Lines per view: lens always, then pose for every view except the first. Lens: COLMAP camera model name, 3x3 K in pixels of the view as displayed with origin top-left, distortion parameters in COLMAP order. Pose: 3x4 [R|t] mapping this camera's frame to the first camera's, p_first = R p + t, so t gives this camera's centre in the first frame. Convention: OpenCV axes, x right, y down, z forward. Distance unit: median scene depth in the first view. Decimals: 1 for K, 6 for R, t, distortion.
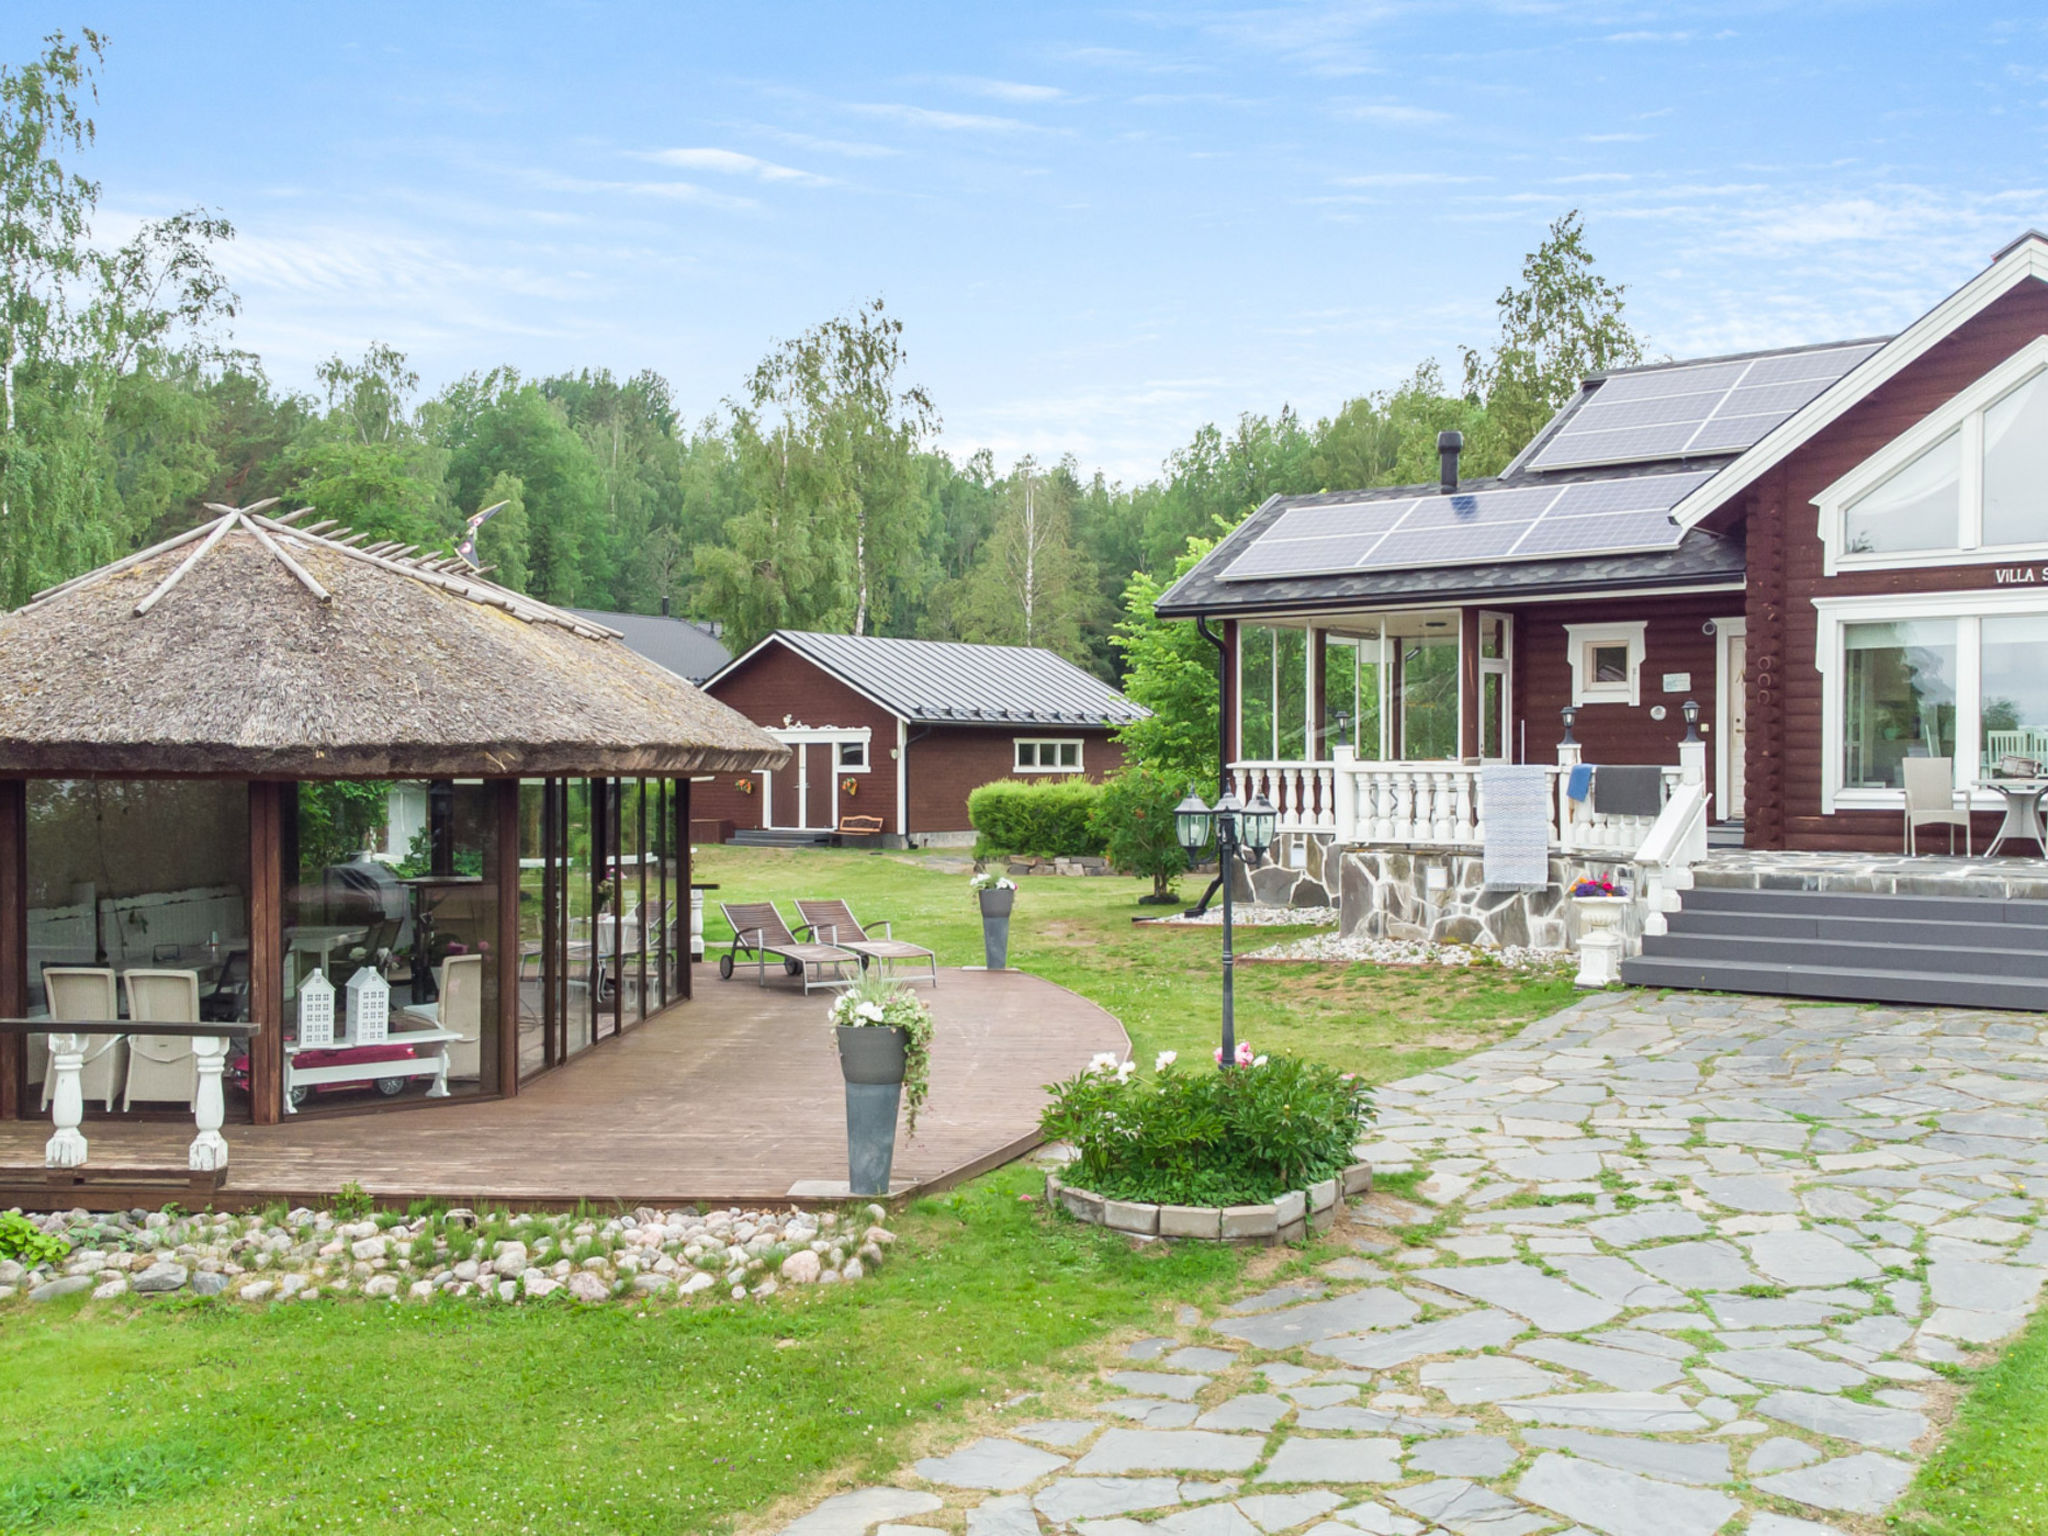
lens RADIAL K [[1982.5, 0, 1024.0], [0, 1982.5, 768.0], [0, 0, 1]] dist [0.102078, -0.210499]
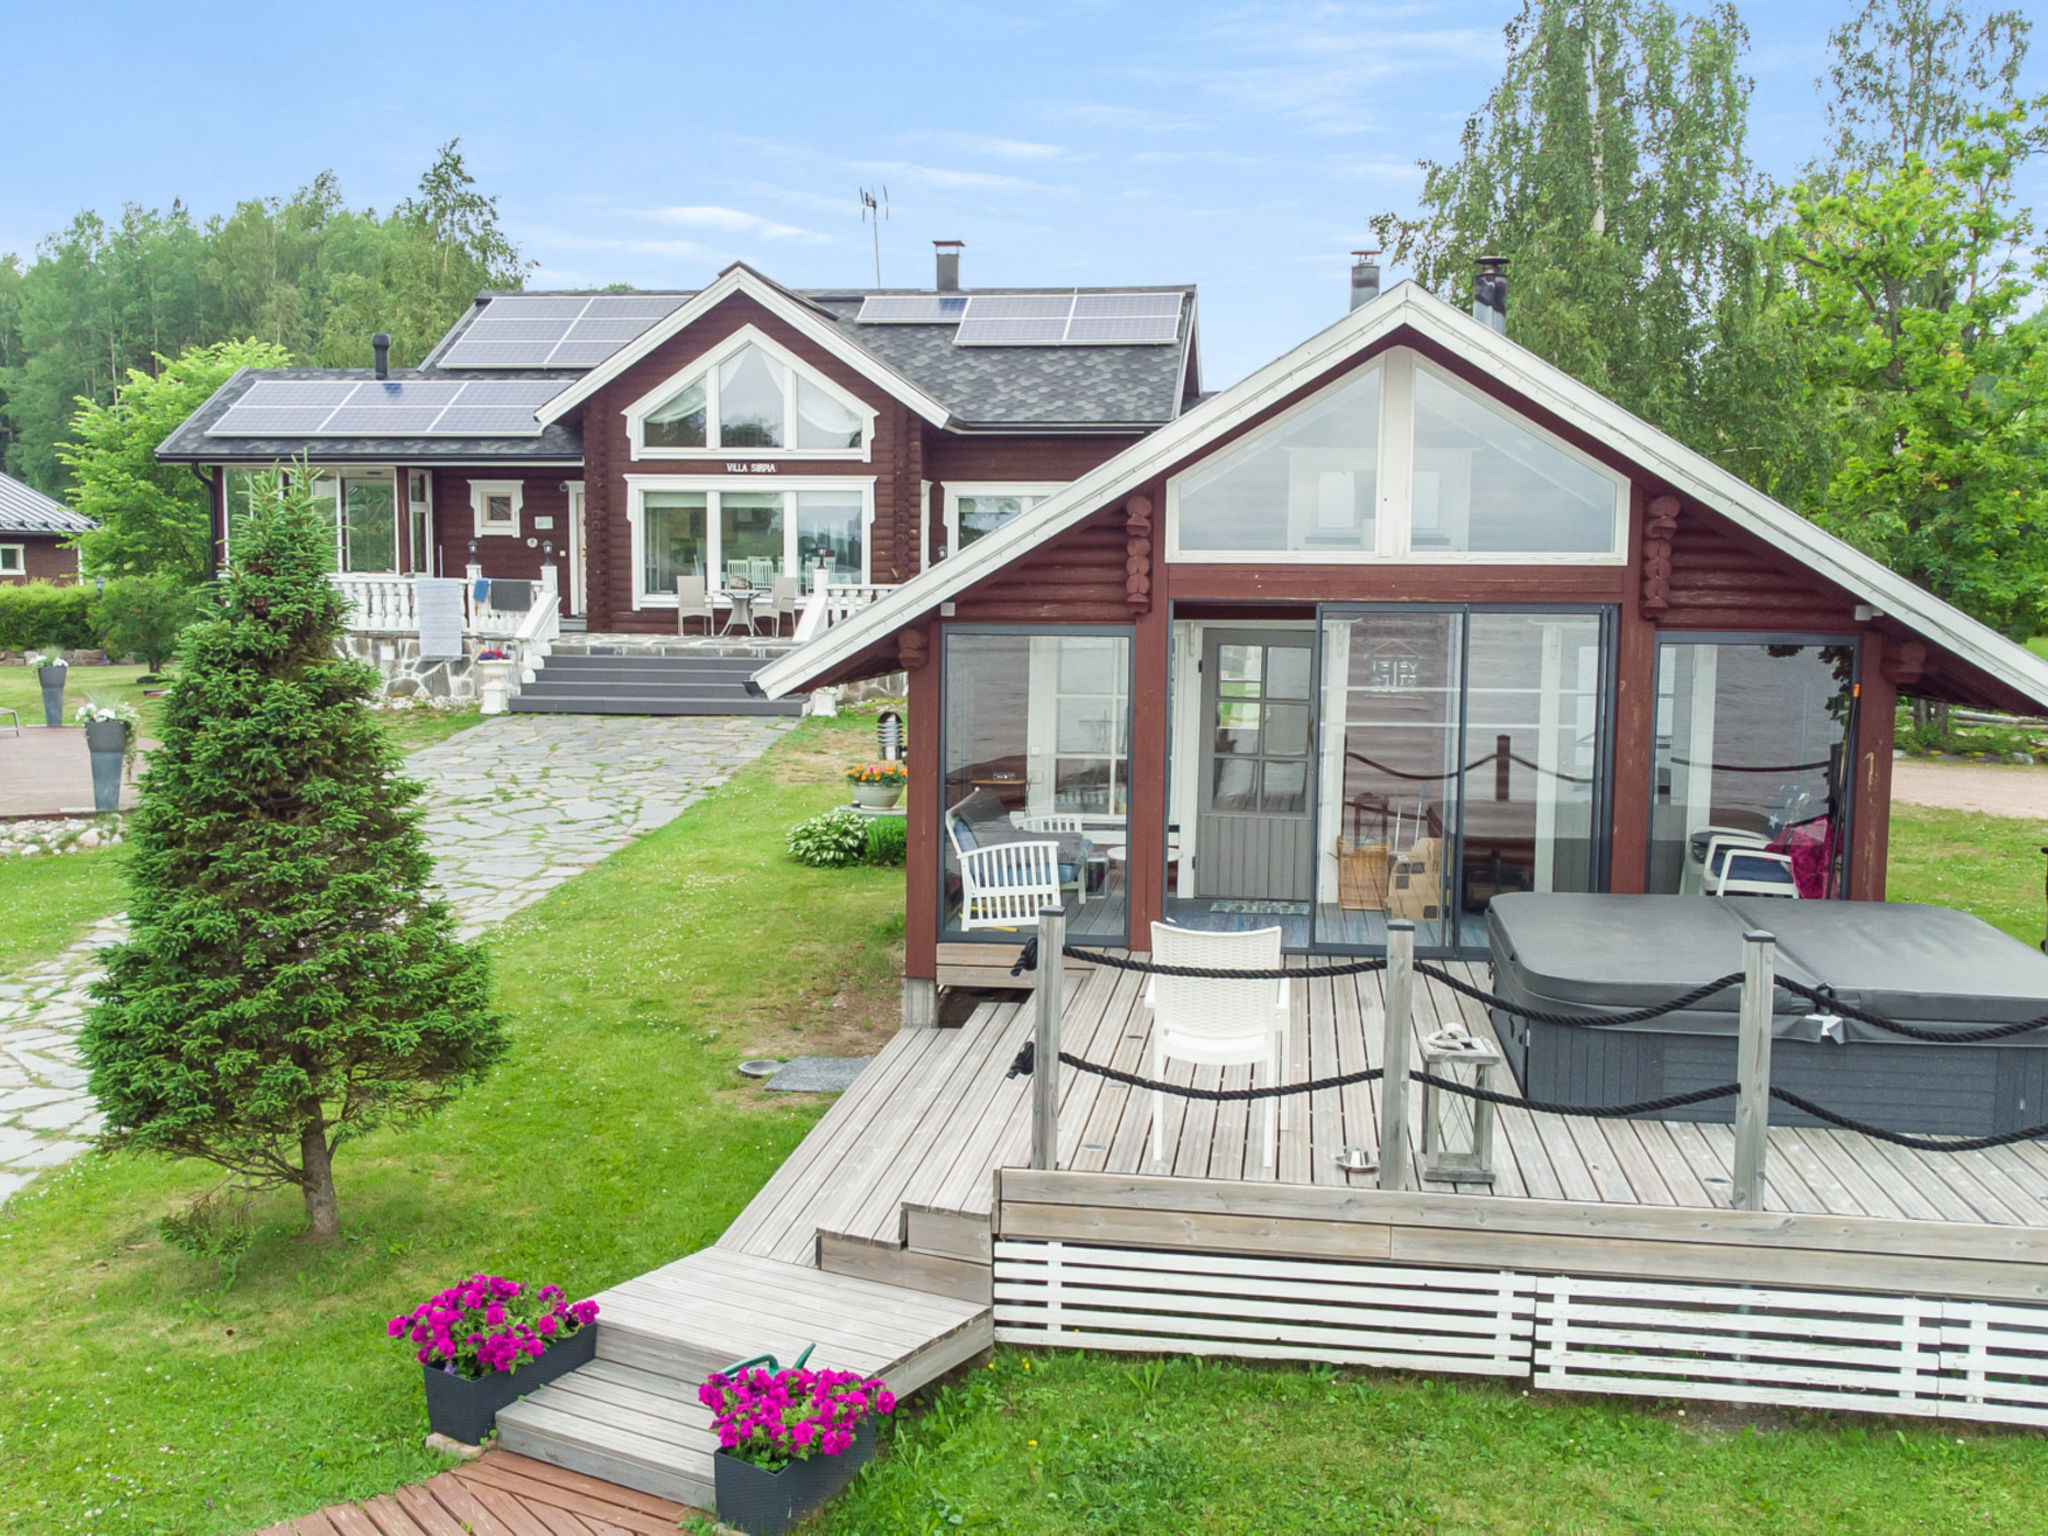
lens RADIAL K [[1982.5, 0, 1024.0], [0, 1982.5, 768.0], [0, 0, 1]] dist [0.102078, -0.210499]
pose [[0.859199, -0.042916, 0.509839, -0.153194], [-0.007822, 0.995258, 0.096958, -0.008602], [-0.511582, -0.087294, 0.854789, -0.544349]]
